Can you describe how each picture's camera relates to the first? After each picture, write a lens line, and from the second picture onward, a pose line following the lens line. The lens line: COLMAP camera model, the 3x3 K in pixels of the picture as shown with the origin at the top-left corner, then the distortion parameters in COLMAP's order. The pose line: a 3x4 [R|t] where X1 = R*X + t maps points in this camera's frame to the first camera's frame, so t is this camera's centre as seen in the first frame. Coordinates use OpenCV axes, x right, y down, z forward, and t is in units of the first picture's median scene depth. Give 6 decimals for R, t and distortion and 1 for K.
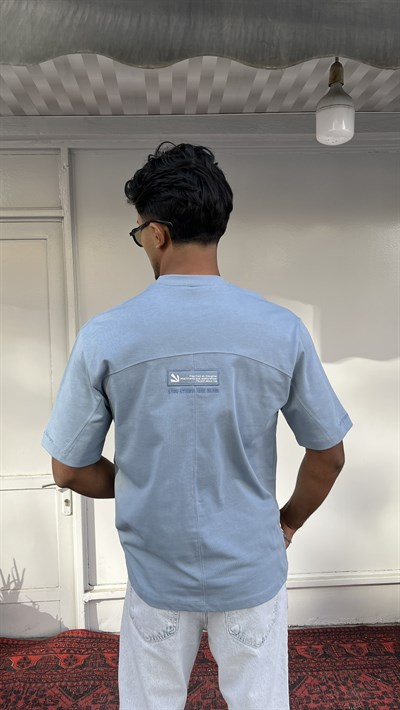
lens RADIAL K [[502.4, 0, 201.2], [0, 502.4, 358.8], [0, 0, 1]] dist [-0.007189, -0.057715]
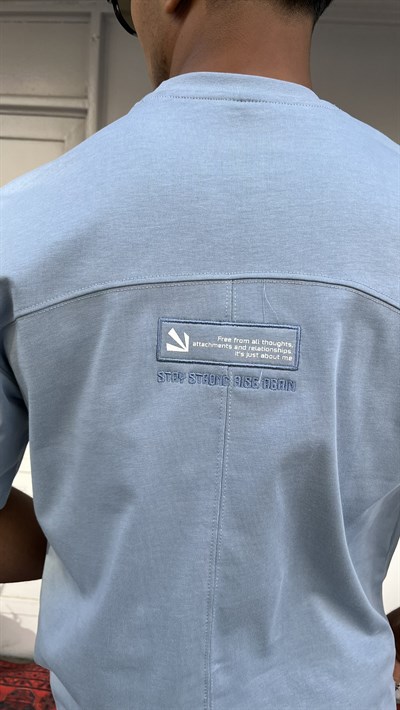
lens RADIAL K [[561.1, 0, 201.2], [0, 561.1, 357.0], [0, 0, 1]] dist [-0.012193, -0.000222]
pose [[0.993935, 0.077873, -0.077647, -0.002451], [-0.073853, 0.995840, 0.053367, 0.026461], [0.081480, -0.047308, 0.995552, 0.584939]]
